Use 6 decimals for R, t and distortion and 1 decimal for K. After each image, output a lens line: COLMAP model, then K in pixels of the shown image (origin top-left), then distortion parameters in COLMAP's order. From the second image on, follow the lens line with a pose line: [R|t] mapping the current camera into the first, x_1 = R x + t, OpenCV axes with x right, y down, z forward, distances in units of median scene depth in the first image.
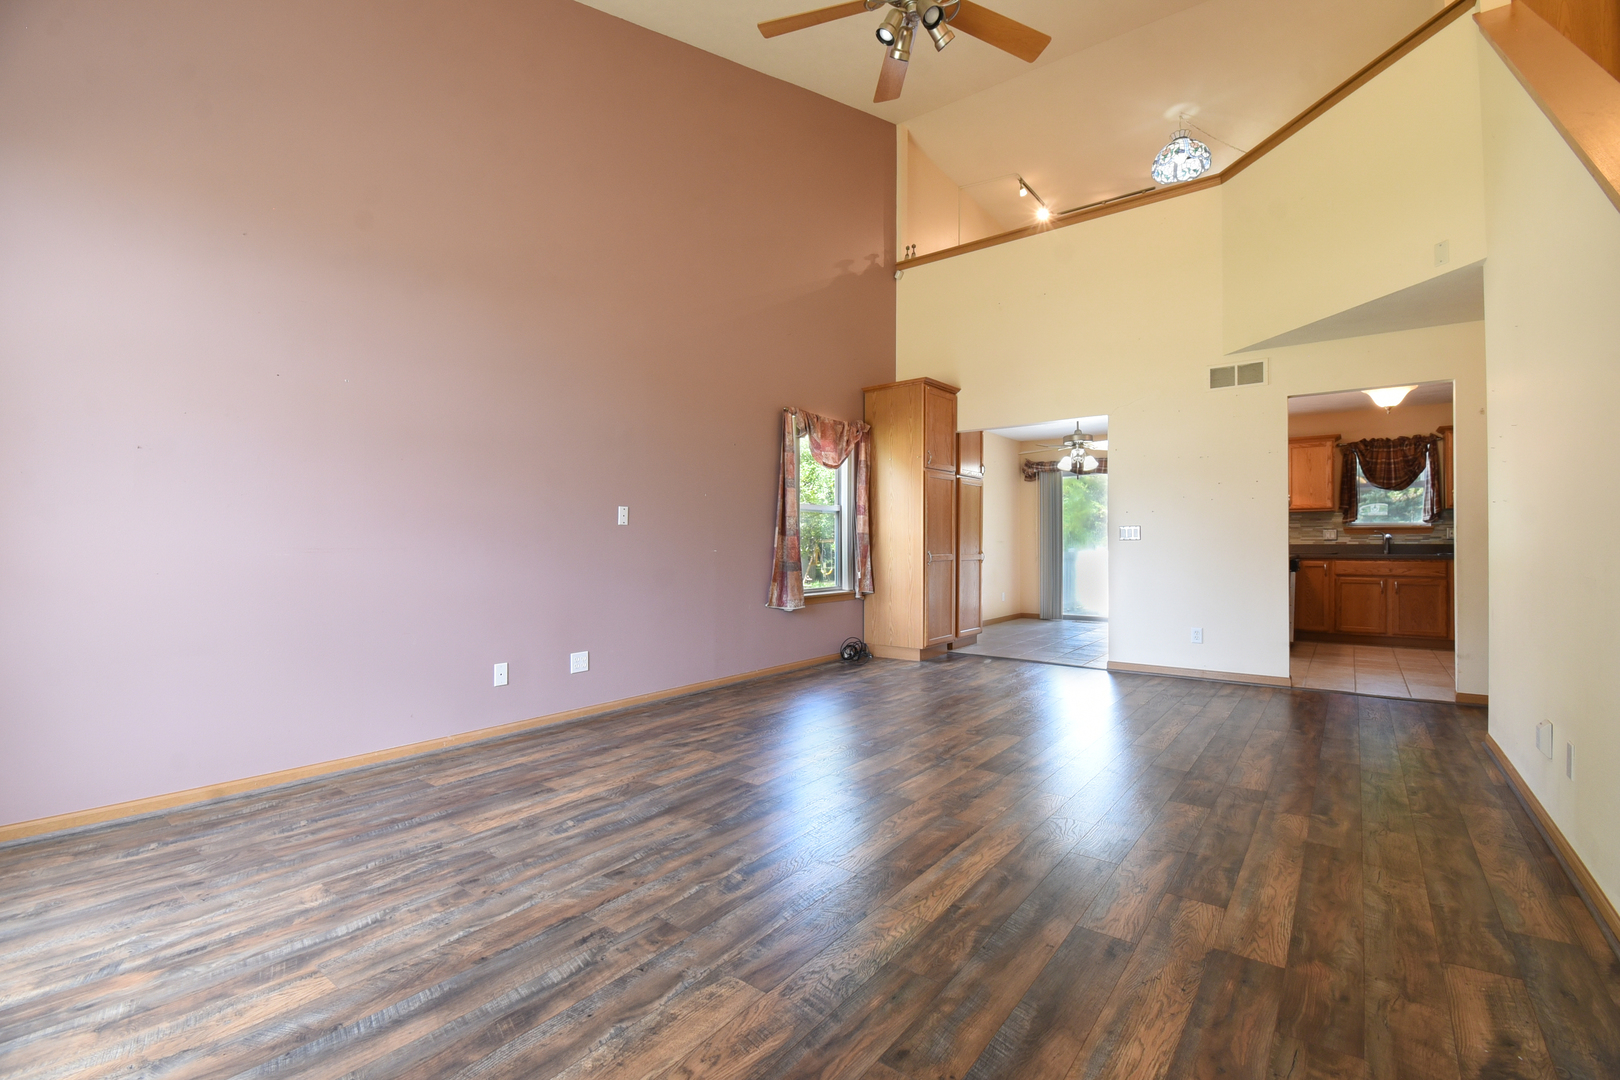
lens RADIAL K [[707.7, 0, 809.8], [0, 707.7, 539.1], [0, 0, 1]] dist [0.013182, -0.021917]
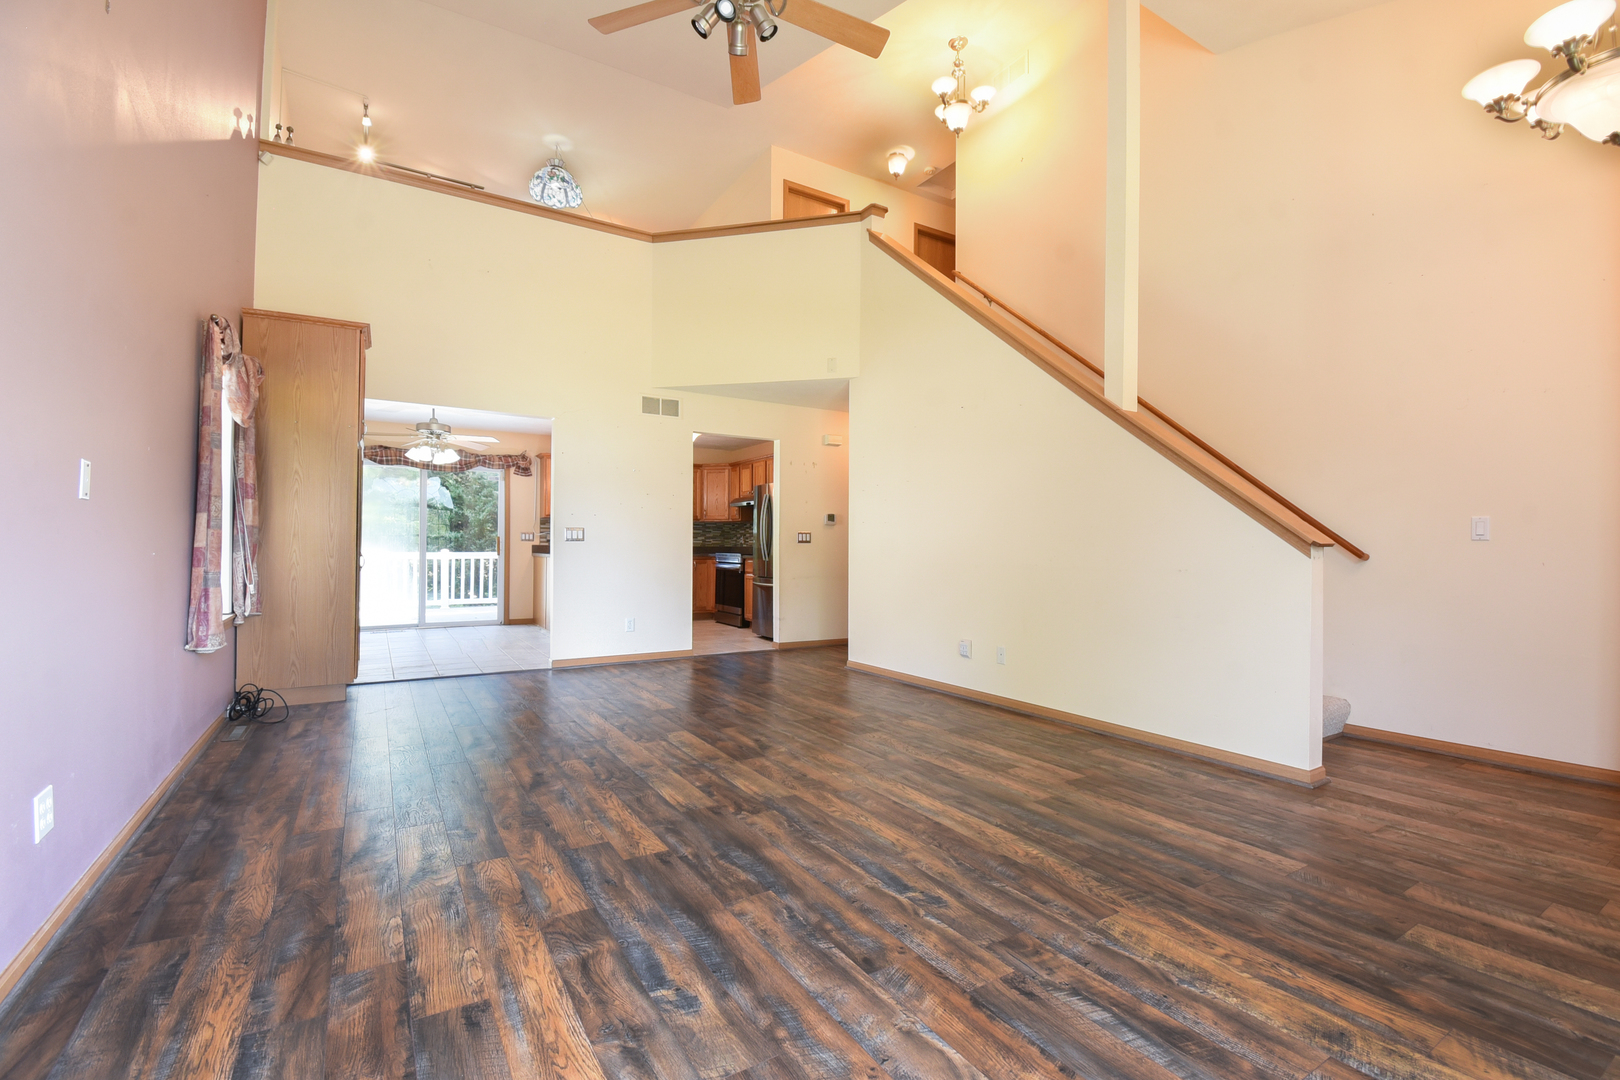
lens RADIAL K [[707.7, 0, 808.5], [0, 707.7, 540.2], [0, 0, 1]] dist [0.013182, -0.021917]
pose [[0.359465, 0.012682, 0.933072, -0.698521], [-0.014661, 0.999861, -0.007942, 0.005354], [-0.933043, -0.010825, 0.359601, 0.526902]]
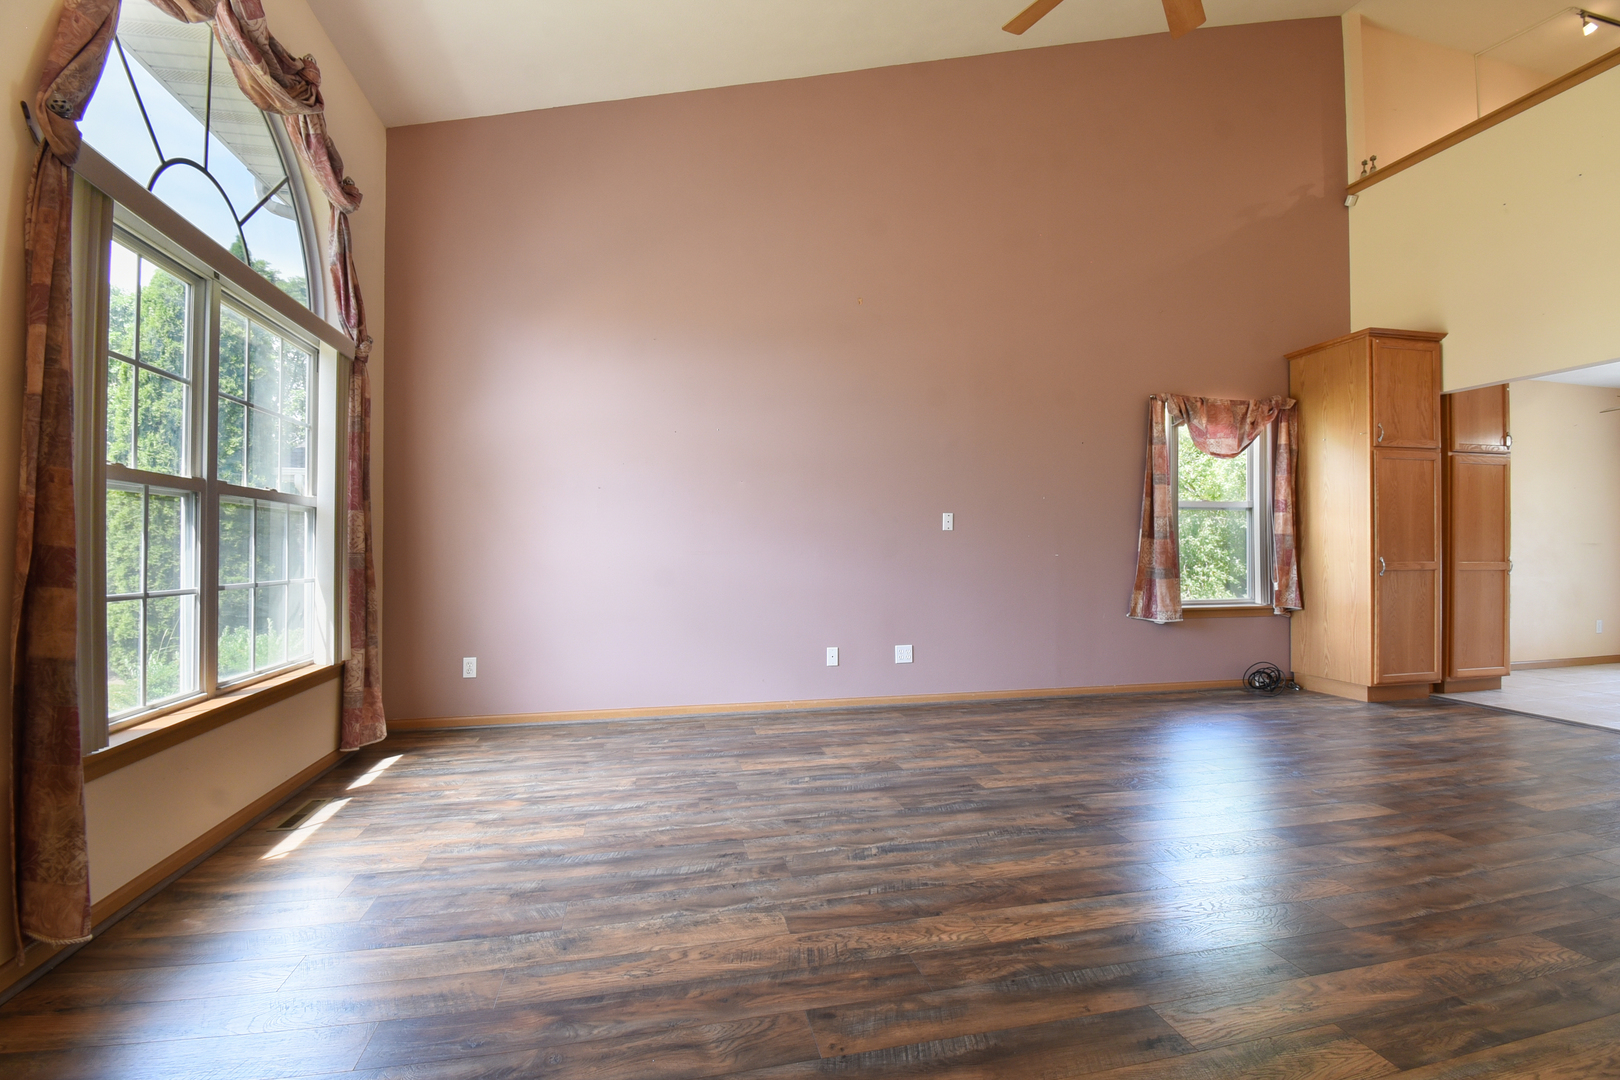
lens RADIAL K [[707.7, 0, 810.0], [0, 707.7, 542.0], [0, 0, 1]] dist [0.013182, -0.021917]
pose [[0.766852, -0.006121, -0.641794, 0.351633], [0.004674, 0.999981, -0.003953, 0.001651], [0.641807, 0.000032, 0.766867, 0.063986]]
